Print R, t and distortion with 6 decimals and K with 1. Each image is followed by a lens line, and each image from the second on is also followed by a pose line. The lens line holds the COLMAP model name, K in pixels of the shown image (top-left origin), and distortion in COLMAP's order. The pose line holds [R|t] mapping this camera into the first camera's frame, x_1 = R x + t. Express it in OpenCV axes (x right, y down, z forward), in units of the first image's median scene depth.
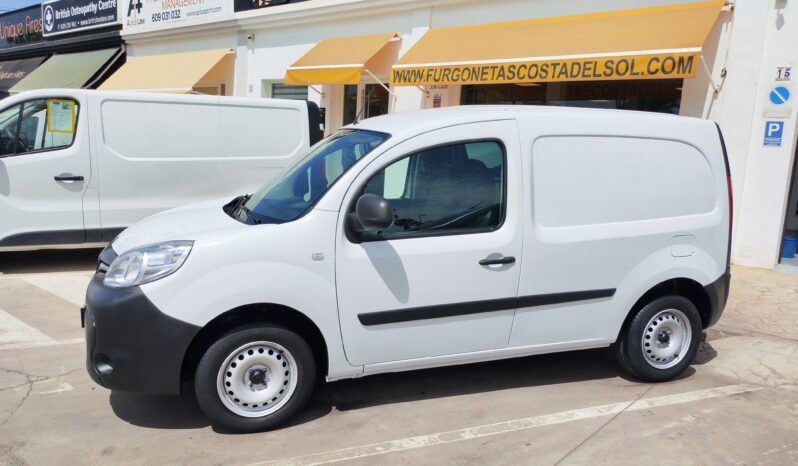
lens RADIAL K [[603.5, 0, 391.8], [0, 603.5, 221.9], [0, 0, 1]] dist [0.099116, -0.143932]
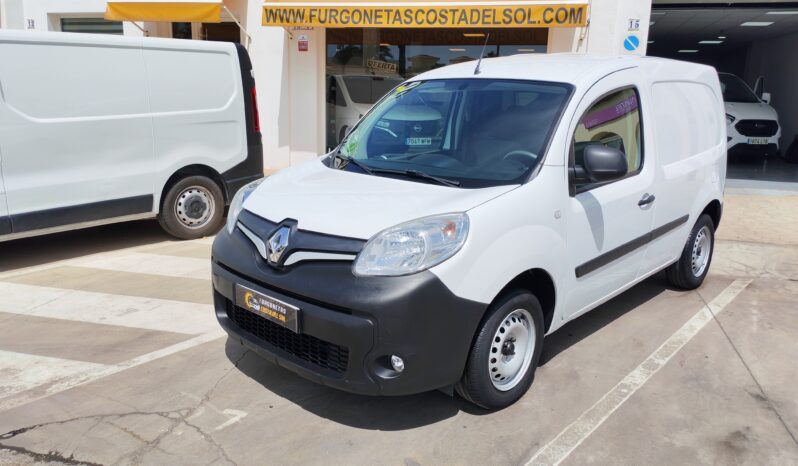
lens RADIAL K [[603.5, 0, 391.8], [0, 603.5, 221.9], [0, 0, 1]] dist [0.099116, -0.143932]
pose [[0.891721, -0.115572, 0.437580, -0.329845], [0.076364, 0.991405, 0.106228, -0.022064], [-0.446096, -0.061311, 0.892882, 0.109031]]
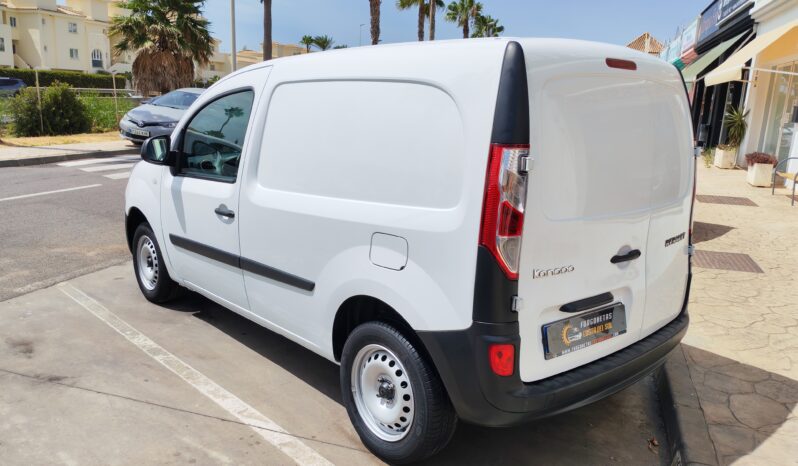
lens RADIAL K [[603.5, 0, 391.8], [0, 603.5, 221.9], [0, 0, 1]] dist [0.099116, -0.143932]
pose [[0.386464, 0.156432, -0.908942, 0.544872], [-0.152186, 0.982818, 0.104440, -0.029253], [0.909662, 0.097966, 0.403630, 0.398542]]
